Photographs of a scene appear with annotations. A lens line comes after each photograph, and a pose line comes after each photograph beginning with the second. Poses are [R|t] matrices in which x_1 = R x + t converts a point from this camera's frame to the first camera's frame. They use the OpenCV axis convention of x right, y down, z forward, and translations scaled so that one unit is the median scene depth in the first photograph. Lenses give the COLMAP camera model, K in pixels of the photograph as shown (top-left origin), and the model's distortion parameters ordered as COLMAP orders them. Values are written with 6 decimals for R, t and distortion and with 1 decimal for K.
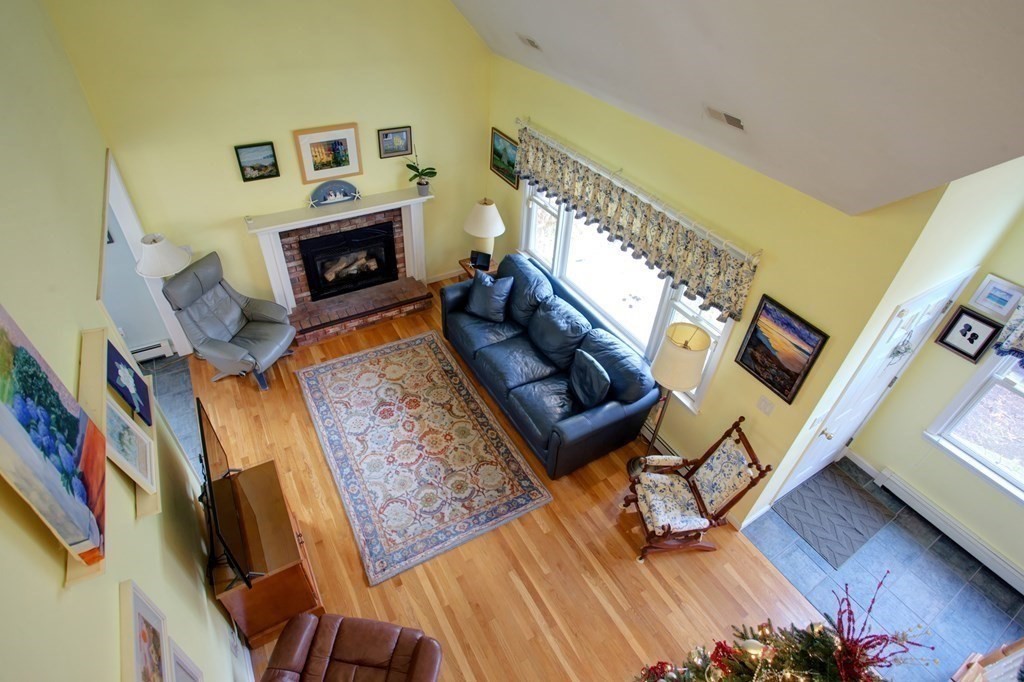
lens RADIAL K [[520.1, 0, 507.5], [0, 520.1, 317.7], [0, 0, 1]] dist [-0.046658, 0.019085]
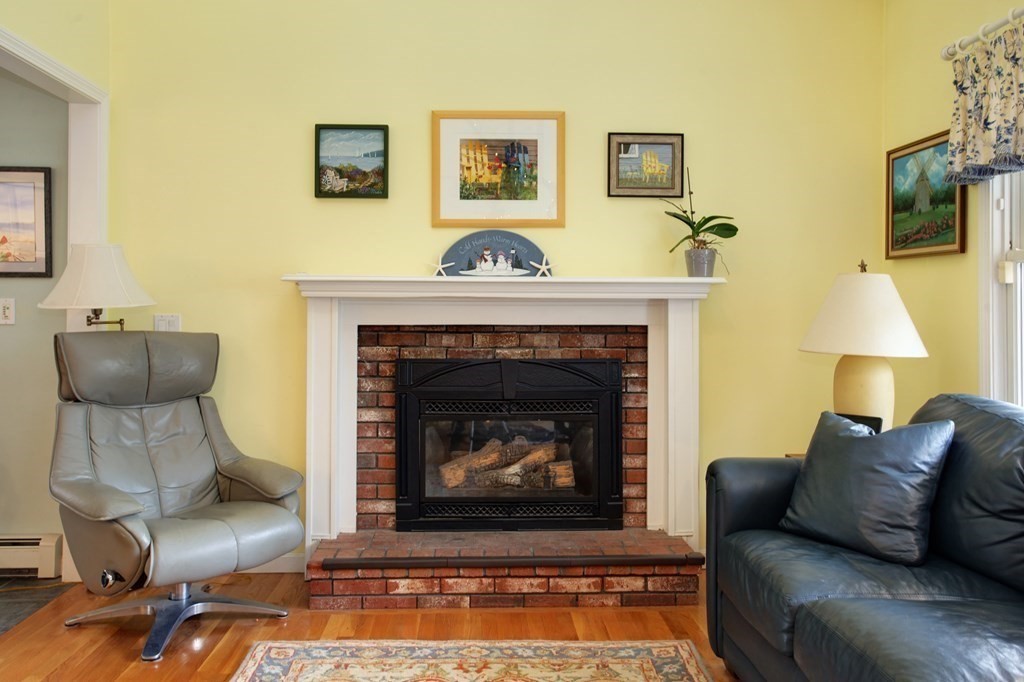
lens RADIAL K [[874.0, 0, 499.7], [0, 874.0, 302.2], [0, 0, 1]] dist [-0.017883, 0.048024]
pose [[0.880695, -0.054533, -0.470535, 0.021132], [-0.257057, 0.779336, -0.571452, 0.231815], [0.397867, 0.624229, 0.672339, 0.560783]]
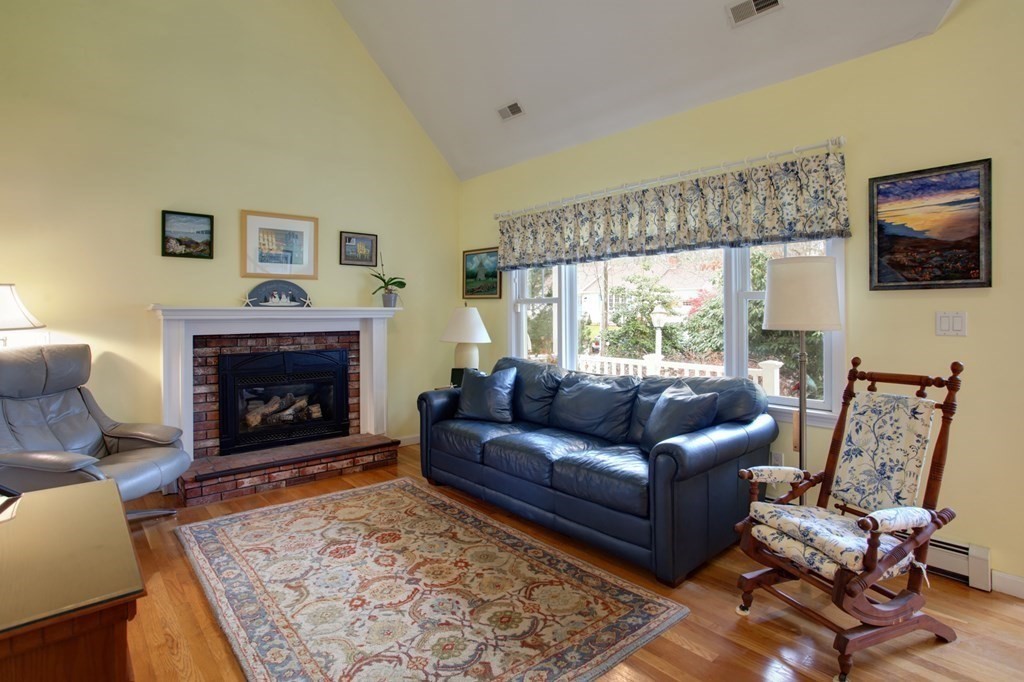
lens RADIAL K [[520.1, 0, 519.5], [0, 520.1, 312.3], [0, 0, 1]] dist [-0.046658, 0.019085]
pose [[0.979485, -0.053046, 0.194411, -0.137417], [0.160818, 0.787119, -0.595467, 0.335636], [-0.121438, 0.614516, 0.779502, 0.377371]]
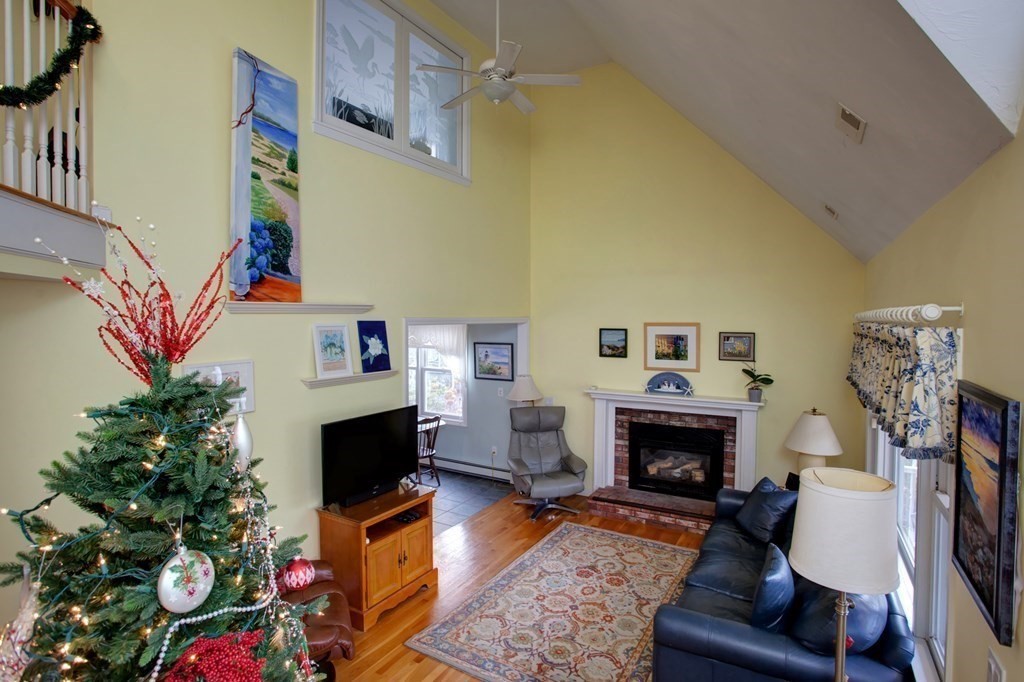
lens RADIAL K [[520.1, 0, 520.8], [0, 520.1, 335.1], [0, 0, 1]] dist [-0.046658, 0.019085]
pose [[0.509007, -0.019489, -0.860542, 0.468565], [-0.511111, 0.797572, -0.320383, 0.193247], [0.692588, 0.602909, 0.396008, 0.322445]]
